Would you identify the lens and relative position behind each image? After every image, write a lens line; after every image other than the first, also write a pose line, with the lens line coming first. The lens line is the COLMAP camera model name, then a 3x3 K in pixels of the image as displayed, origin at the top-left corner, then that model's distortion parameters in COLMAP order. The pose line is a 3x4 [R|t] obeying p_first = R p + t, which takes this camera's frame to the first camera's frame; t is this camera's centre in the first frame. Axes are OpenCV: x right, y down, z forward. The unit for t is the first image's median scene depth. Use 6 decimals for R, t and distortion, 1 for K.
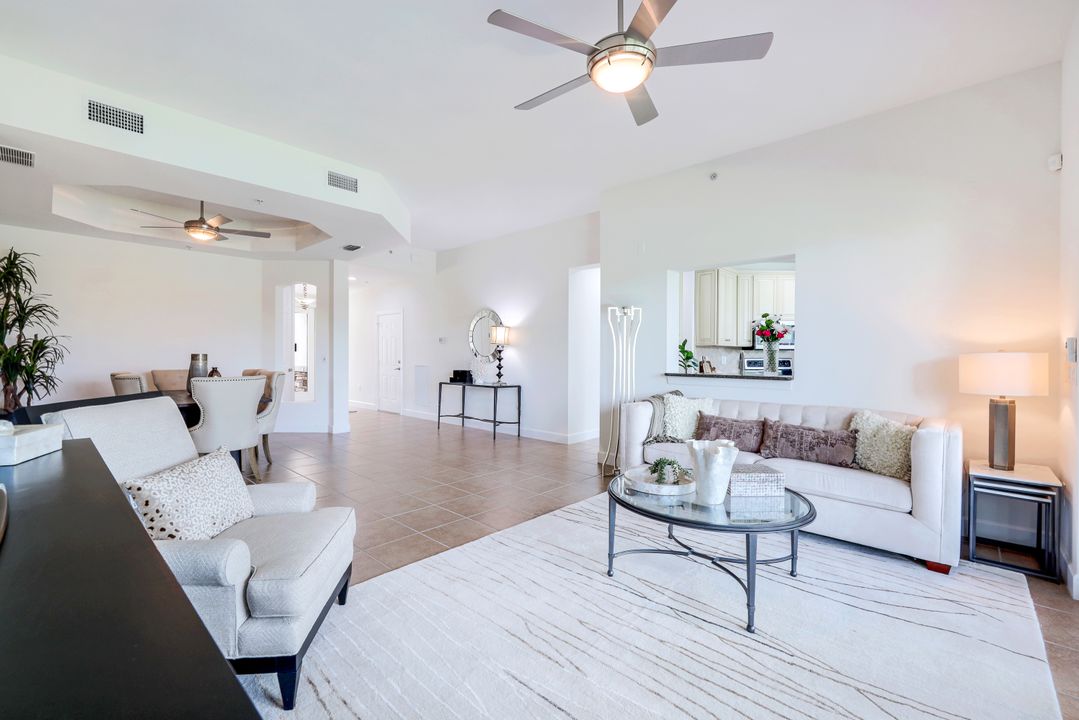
lens RADIAL K [[445.0, 0, 521.0], [0, 445.0, 352.8], [0, 0, 1]] dist [-0.000935, 0.001407]
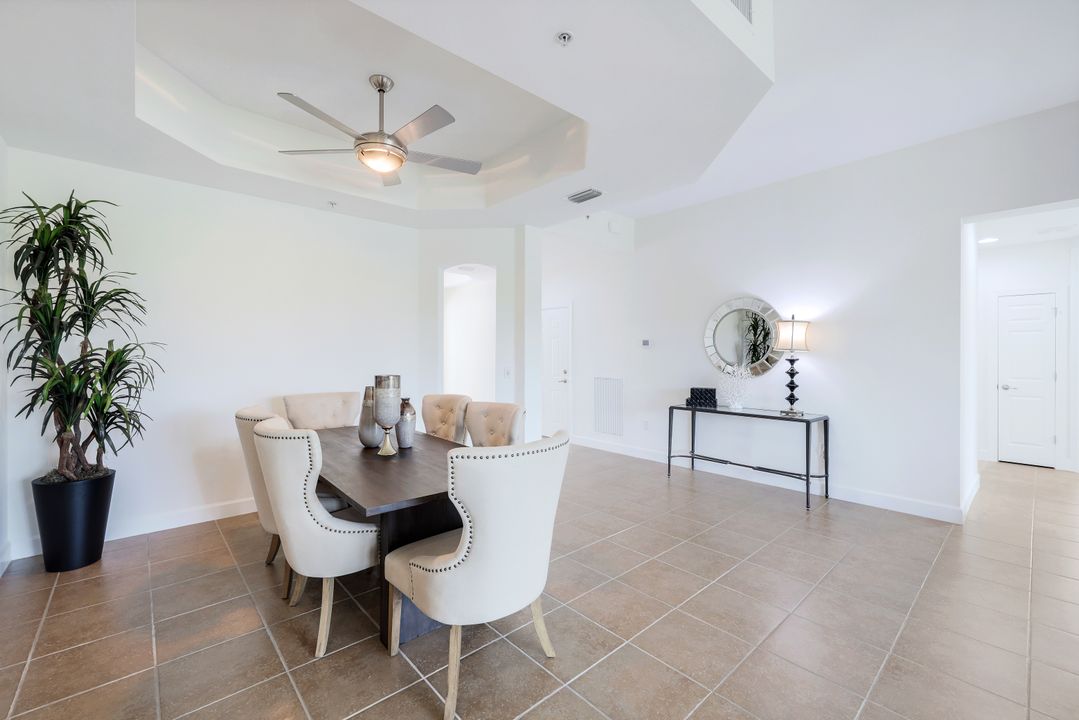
lens RADIAL K [[445.0, 0, 538.1], [0, 445.0, 349.8], [0, 0, 1]] dist [-0.000935, 0.001407]
pose [[0.996140, -0.004817, -0.087651, -0.483396], [0.004275, 0.999971, -0.006378, -0.023255], [0.087680, 0.005979, 0.996131, 0.471089]]
